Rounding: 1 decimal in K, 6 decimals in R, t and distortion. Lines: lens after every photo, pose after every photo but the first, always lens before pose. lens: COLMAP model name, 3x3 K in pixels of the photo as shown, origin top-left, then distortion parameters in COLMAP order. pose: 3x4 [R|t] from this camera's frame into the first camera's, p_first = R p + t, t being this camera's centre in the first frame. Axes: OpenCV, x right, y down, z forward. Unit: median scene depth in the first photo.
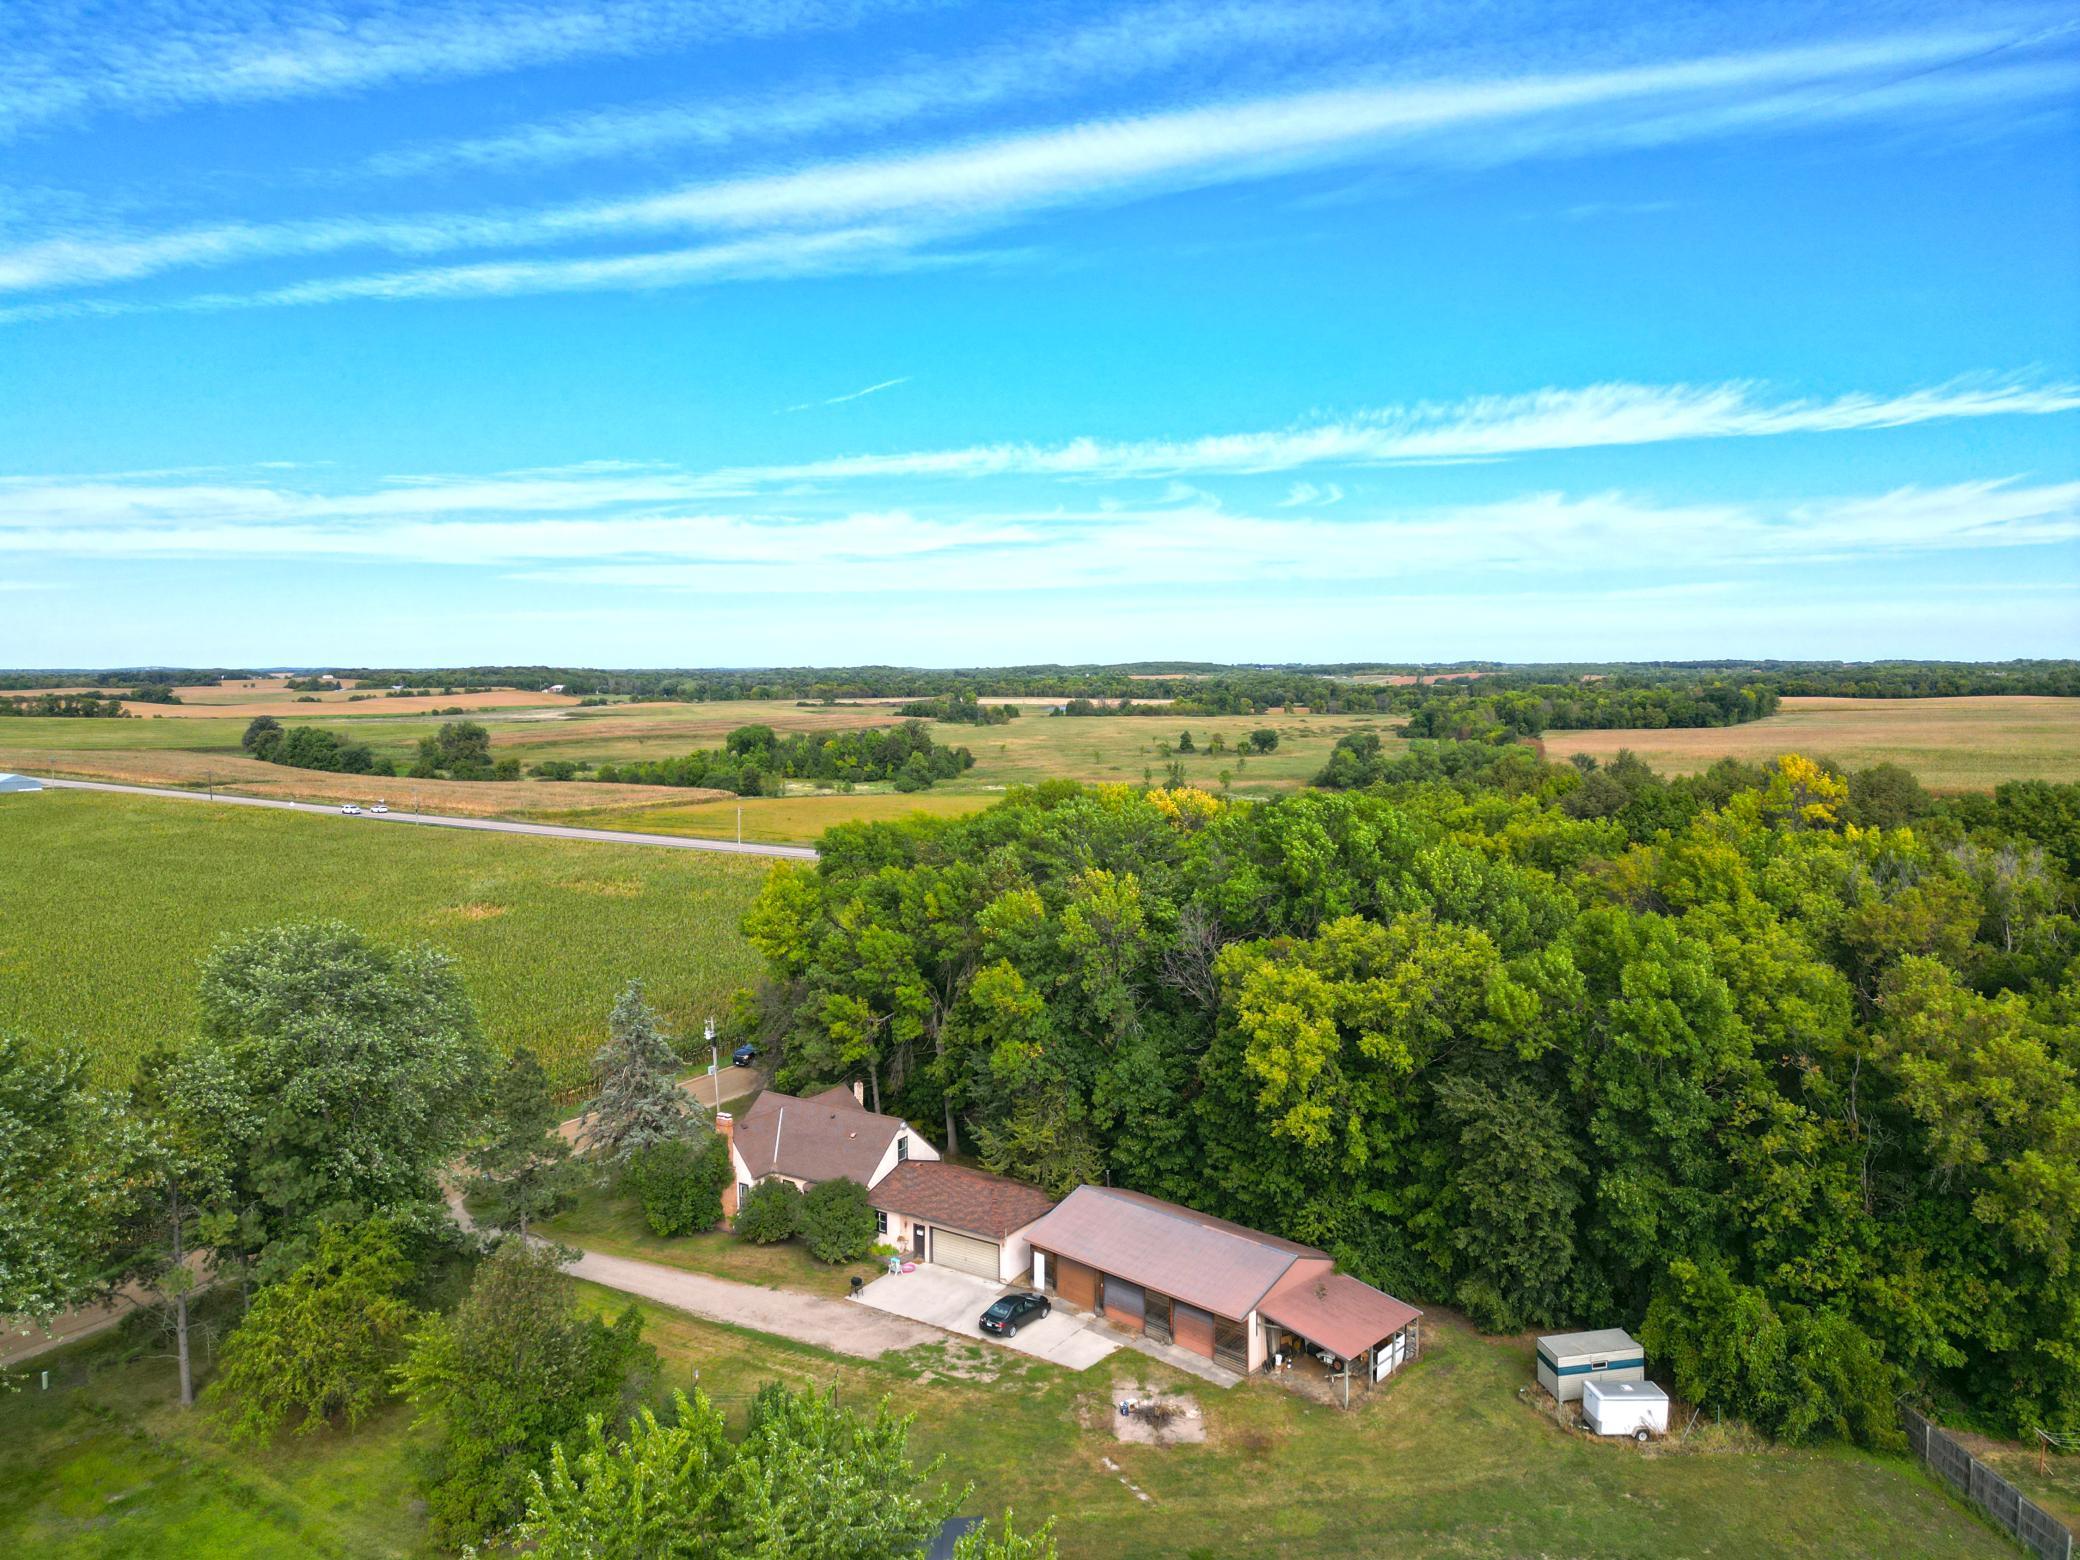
lens RADIAL K [[1451.6, 0, 1043.4], [0, 1451.6, 779.4], [0, 0, 1]] dist [0.065971, -0.058629]
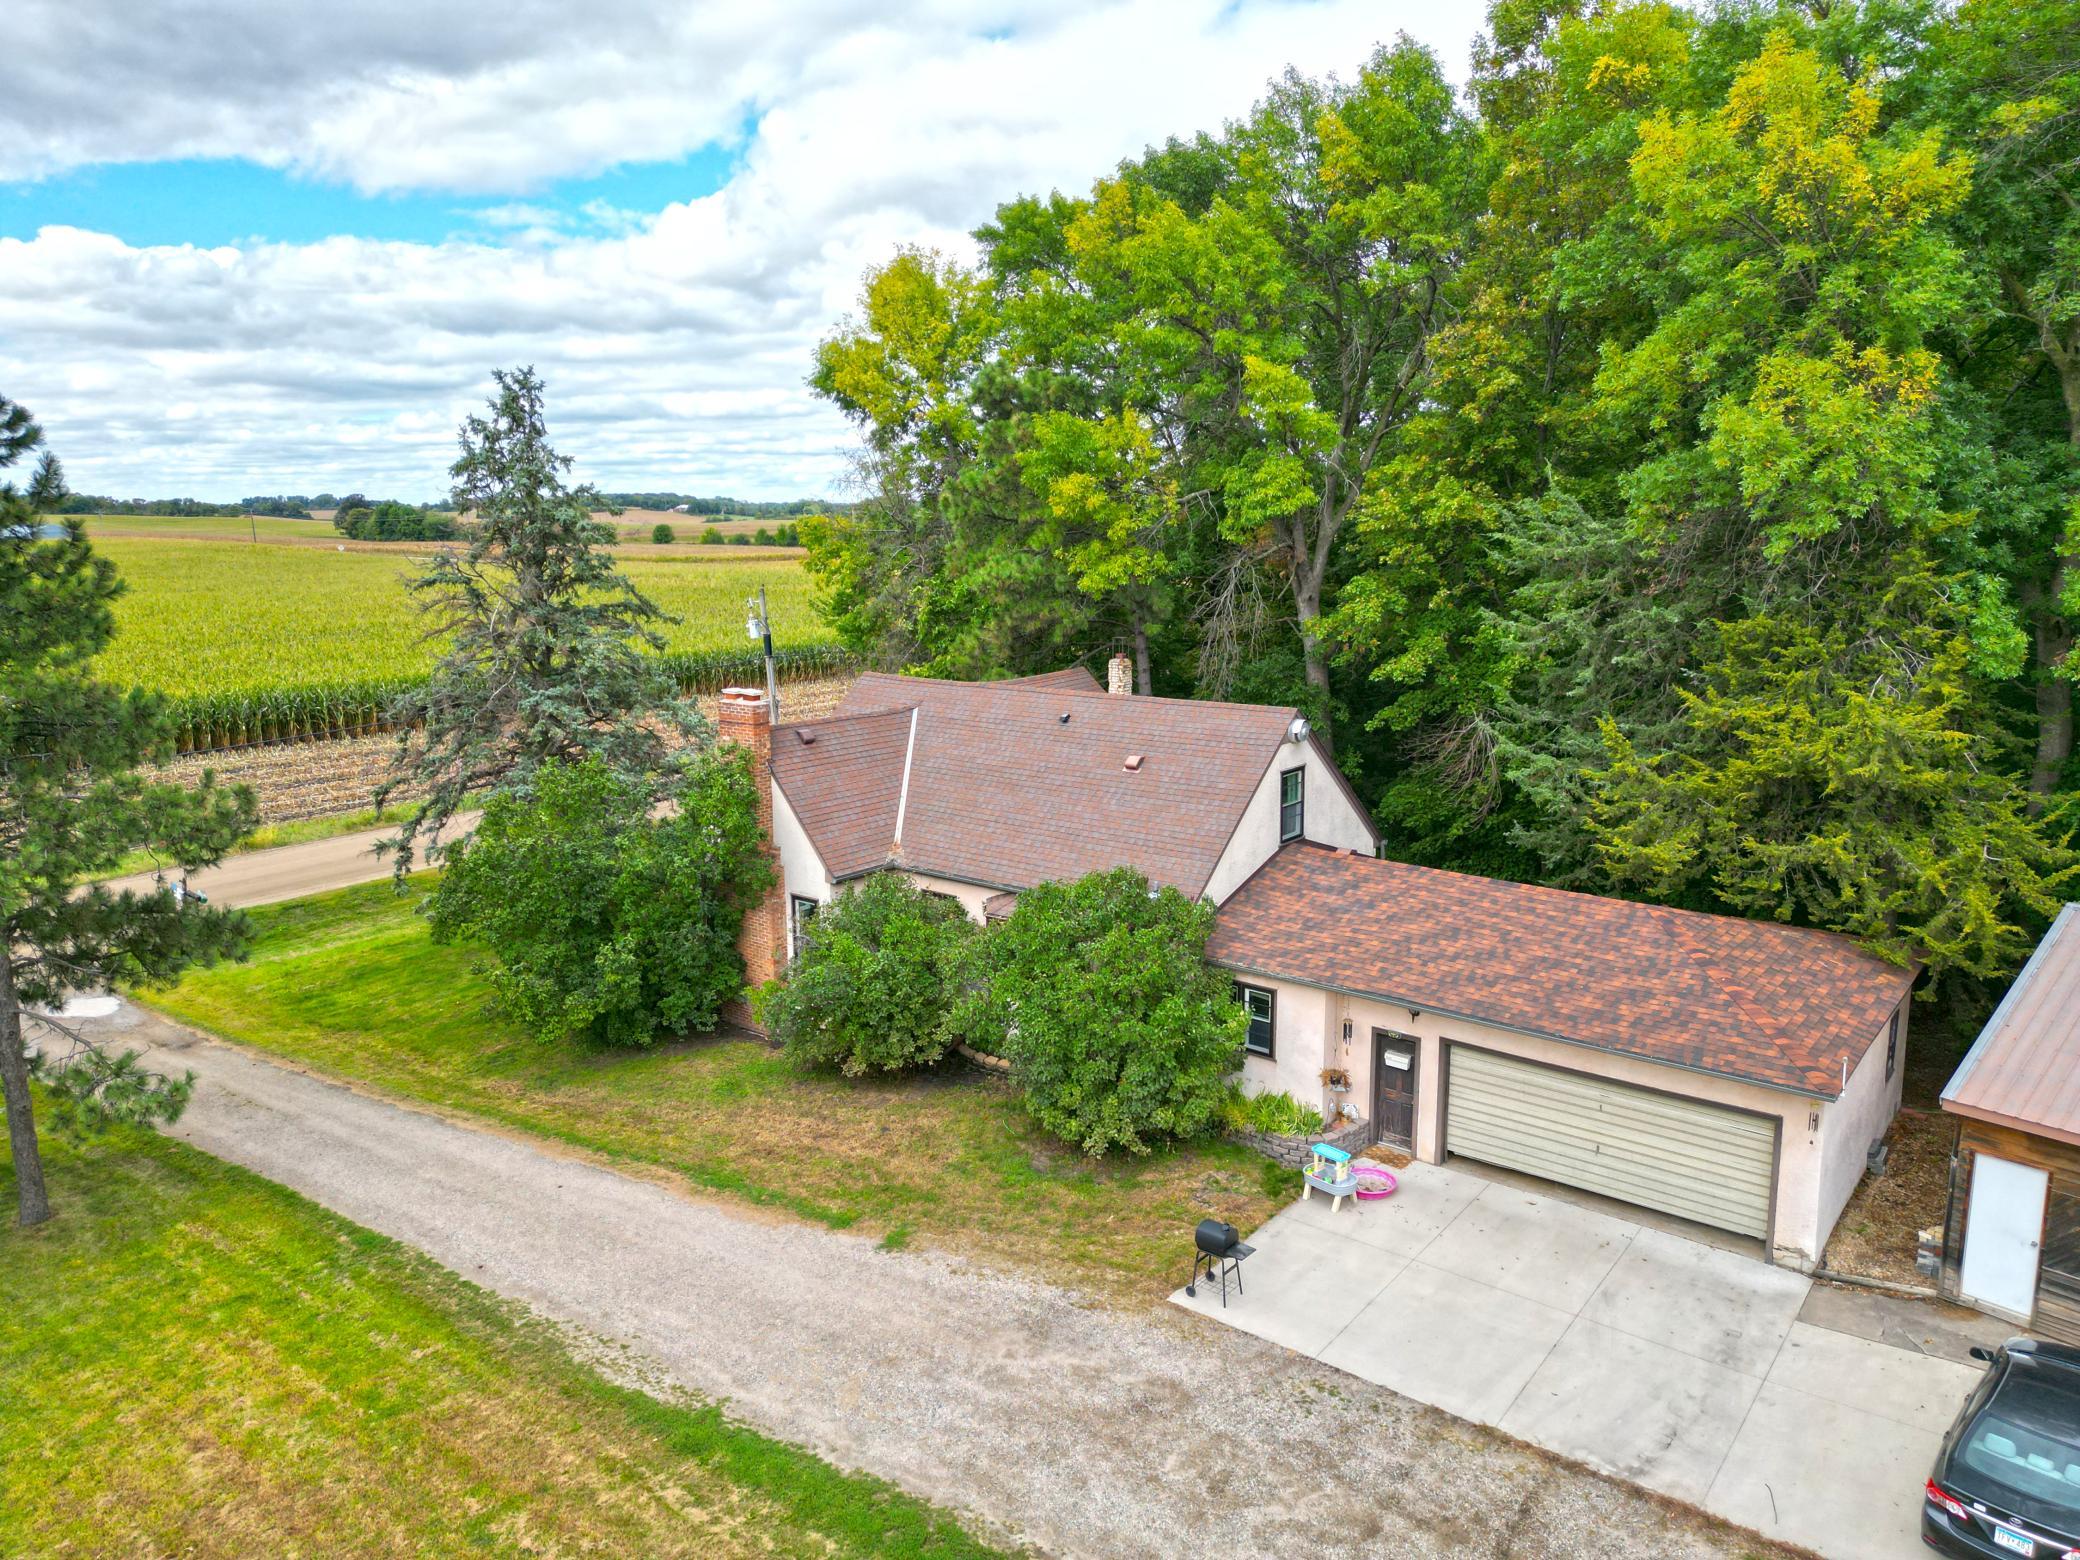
lens RADIAL K [[1451.6, 0, 1042.4], [0, 1451.6, 769.3], [0, 0, 1]] dist [0.065971, -0.058629]
pose [[0.996212, 0.011300, -0.086226, -0.129880], [-0.002292, 0.994589, 0.103865, 0.224206], [0.086933, -0.103274, 0.990847, 0.716843]]
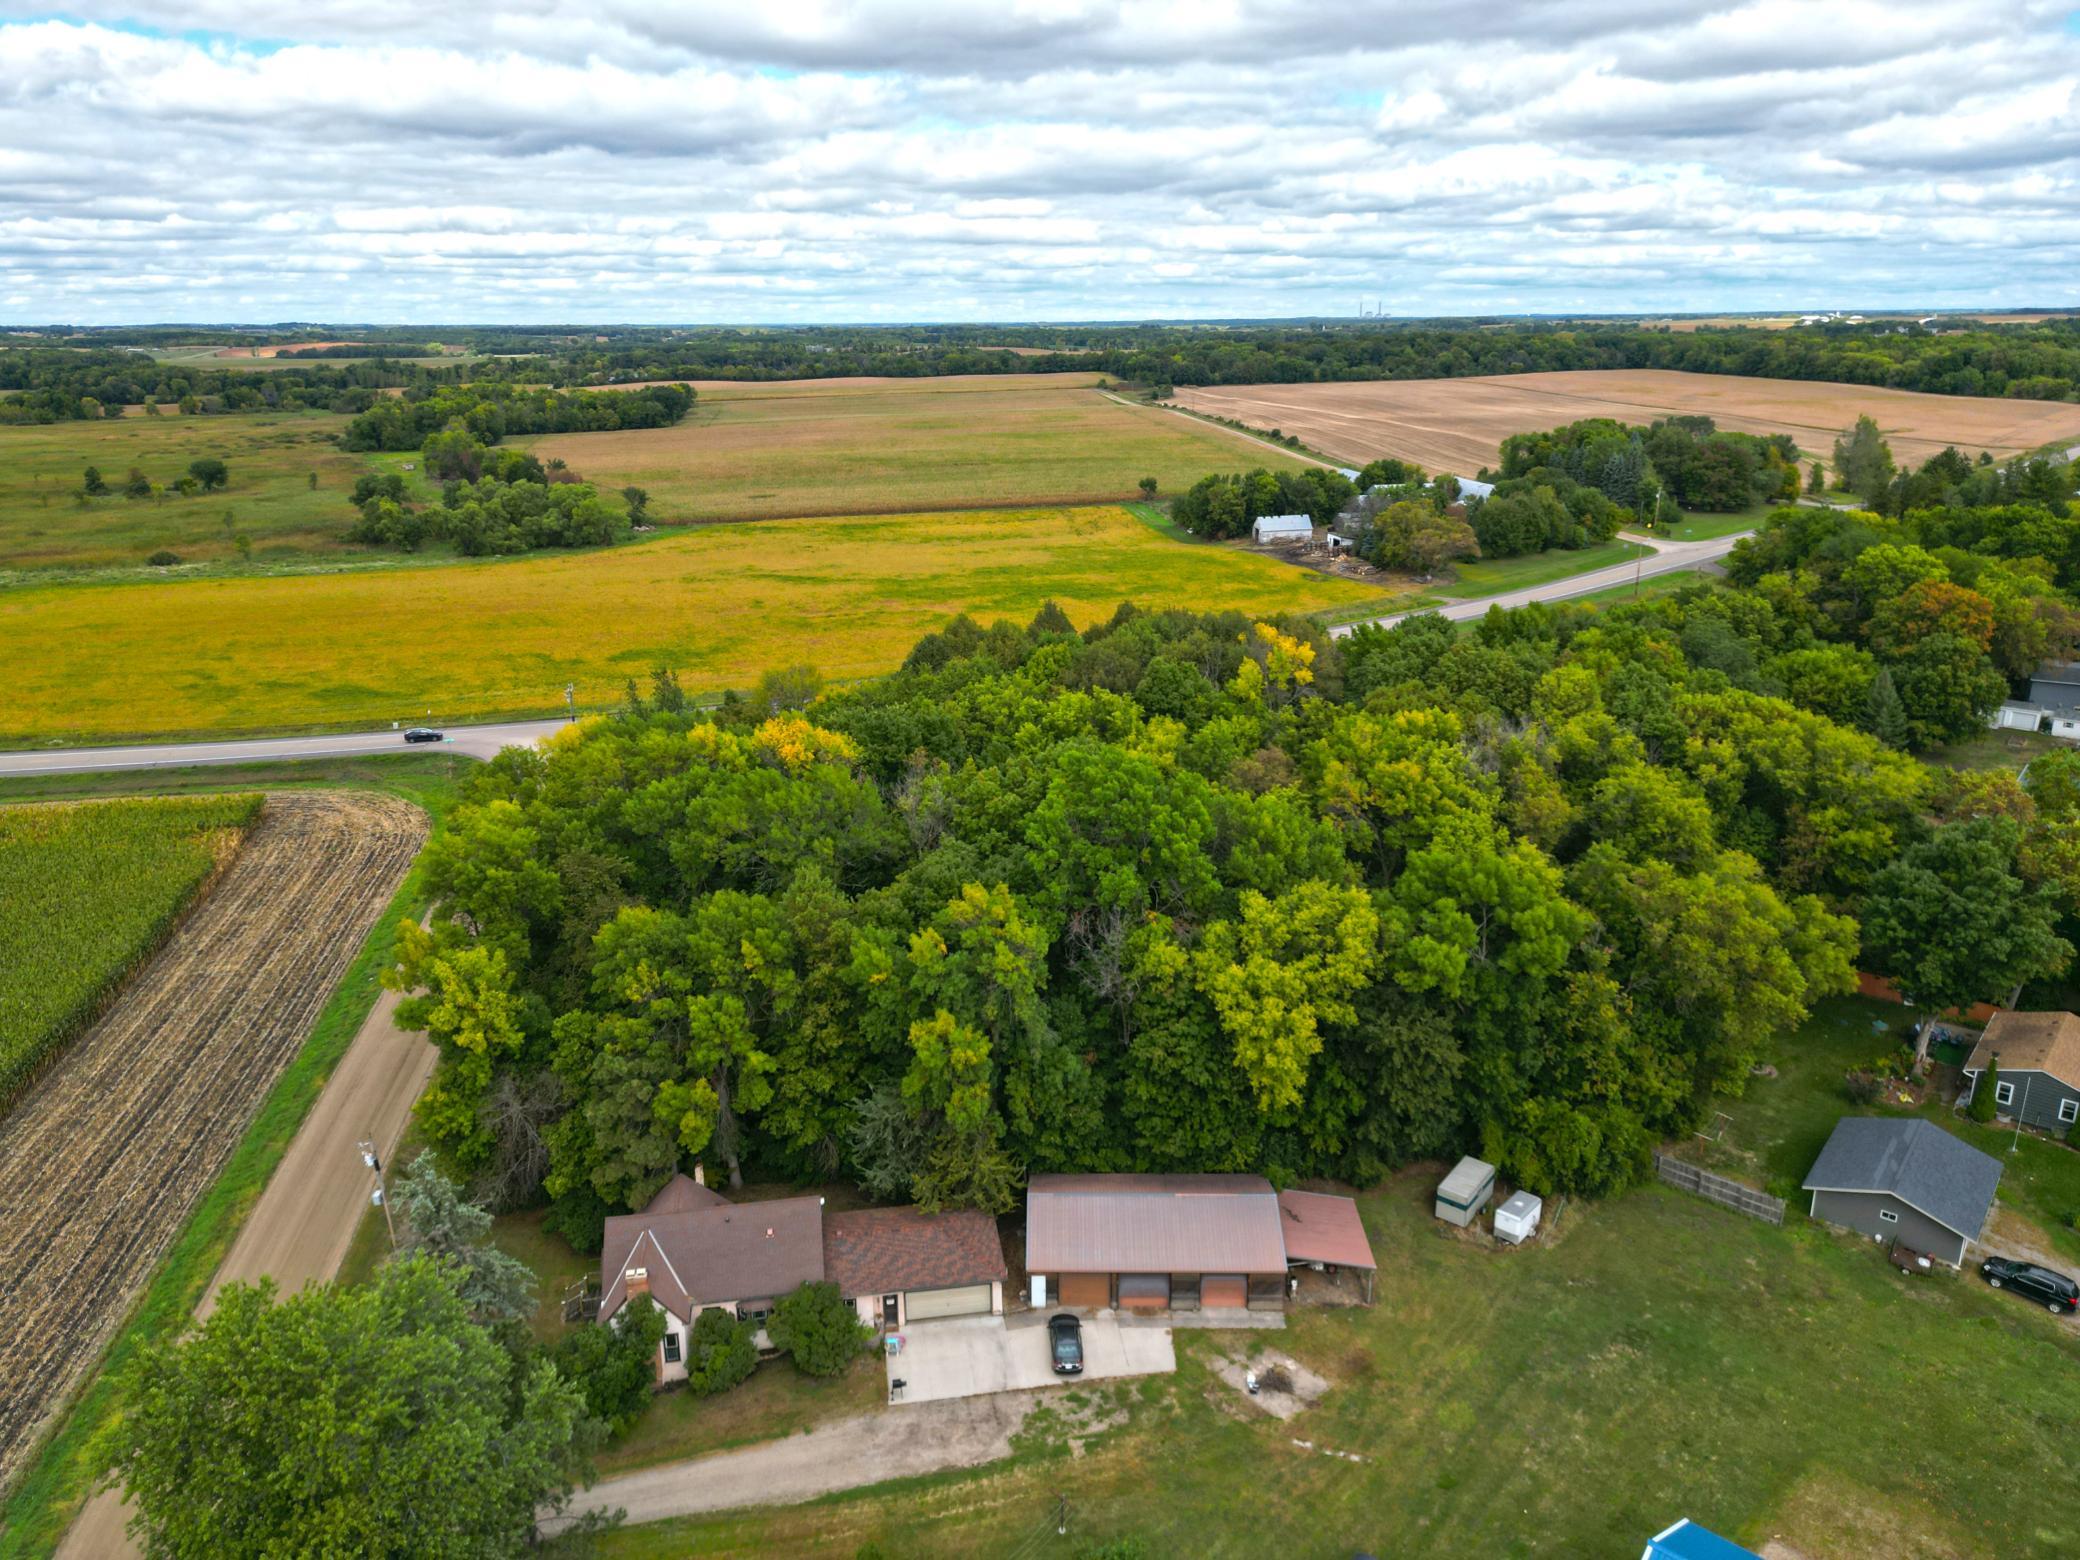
lens RADIAL K [[1451.6, 0, 1035.1], [0, 1451.6, 769.1], [0, 0, 1]] dist [0.065971, -0.058629]
pose [[0.736341, -0.201515, 0.645906, -0.568845], [0.057452, 0.969793, 0.237068, -0.255455], [-0.674167, -0.137454, 0.725675, 0.281601]]
